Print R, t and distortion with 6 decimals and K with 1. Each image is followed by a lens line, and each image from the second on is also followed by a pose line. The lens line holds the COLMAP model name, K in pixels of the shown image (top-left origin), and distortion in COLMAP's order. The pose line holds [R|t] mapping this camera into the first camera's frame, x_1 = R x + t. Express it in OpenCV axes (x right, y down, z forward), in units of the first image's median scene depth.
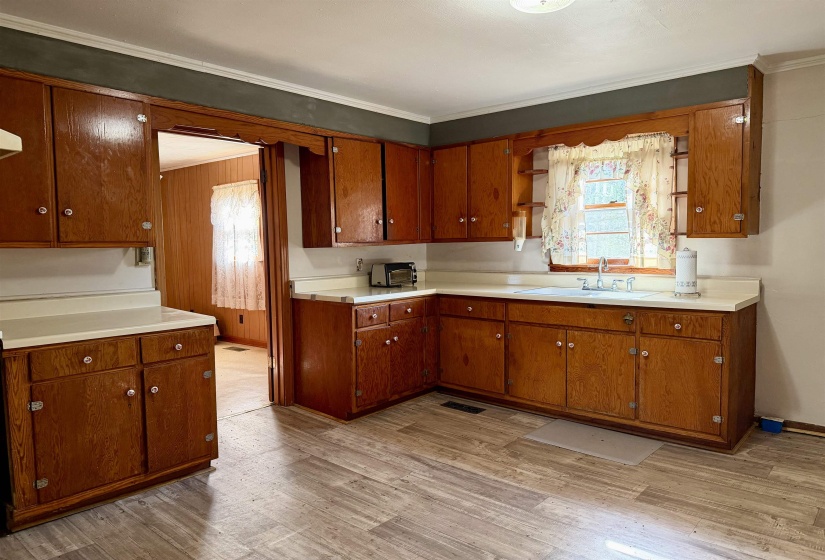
lens RADIAL K [[575.3, 0, 411.8], [0, 575.3, 281.6], [0, 0, 1]] dist [0.055788, -0.005520]
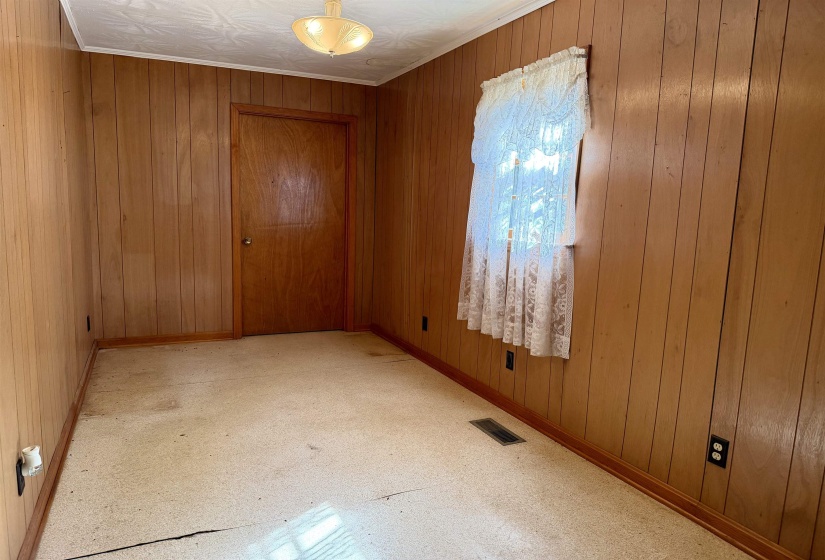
lens RADIAL K [[575.3, 0, 411.9], [0, 575.3, 283.8], [0, 0, 1]] dist [0.055788, -0.005520]
pose [[0.904039, 0.110174, -0.413008, -0.179335], [-0.090055, 0.993617, 0.067934, -0.024850], [0.417856, -0.024221, 0.908190, 0.535902]]
